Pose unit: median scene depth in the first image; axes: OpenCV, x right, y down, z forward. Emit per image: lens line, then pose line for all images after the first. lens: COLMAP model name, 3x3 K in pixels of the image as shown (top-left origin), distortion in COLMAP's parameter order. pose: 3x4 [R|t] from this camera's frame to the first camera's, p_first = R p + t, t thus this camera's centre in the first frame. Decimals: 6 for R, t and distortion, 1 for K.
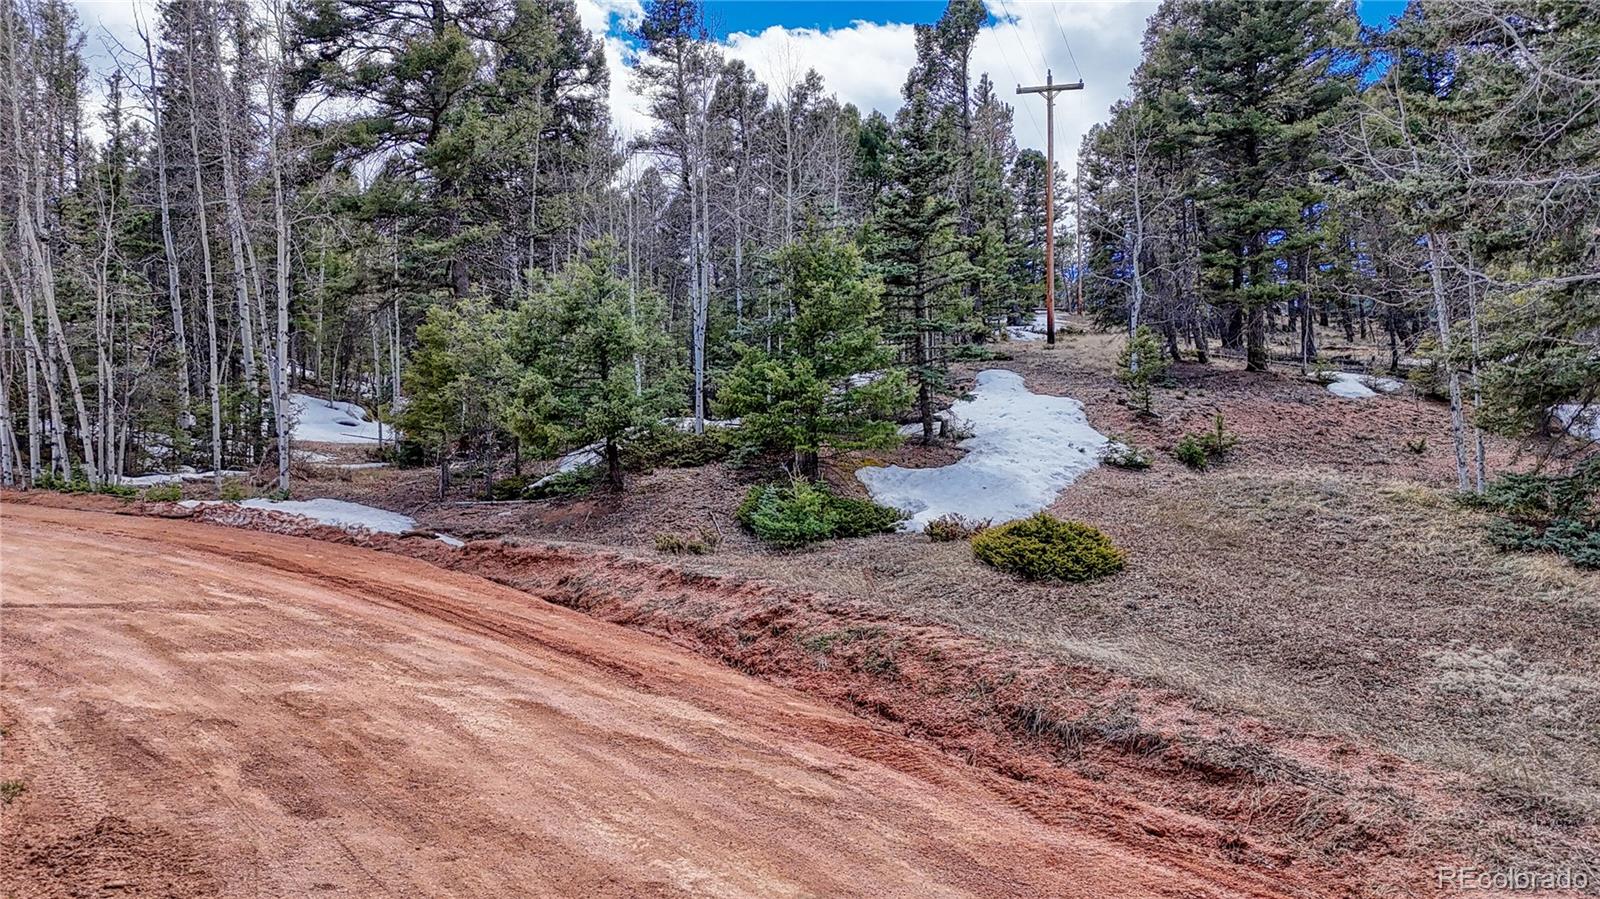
lens RADIAL K [[1183.0, 0, 800.0], [0, 1183.0, 449.5], [0, 0, 1]] dist [0.069974, -0.057750]
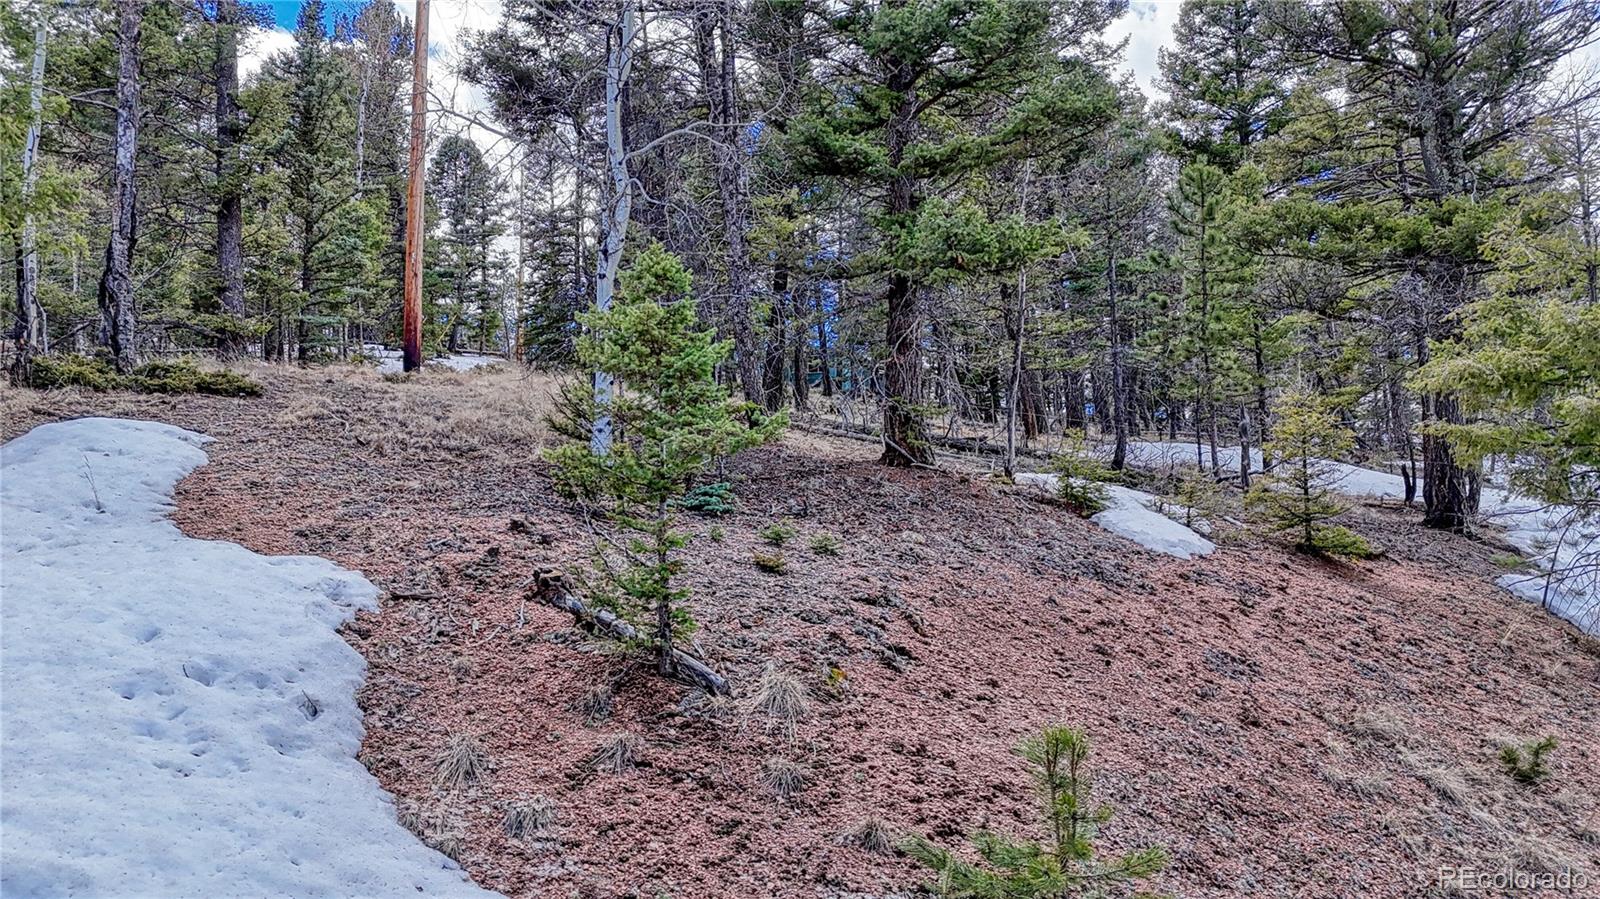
lens RADIAL K [[1183.0, 0, 800.0], [0, 1183.0, 449.5], [0, 0, 1]] dist [0.069974, -0.057750]
pose [[0.898332, 0.046470, 0.436853, 0.203741], [-0.022591, 0.997961, -0.059702, -0.051959], [-0.438736, 0.043763, 0.897550, 0.739224]]
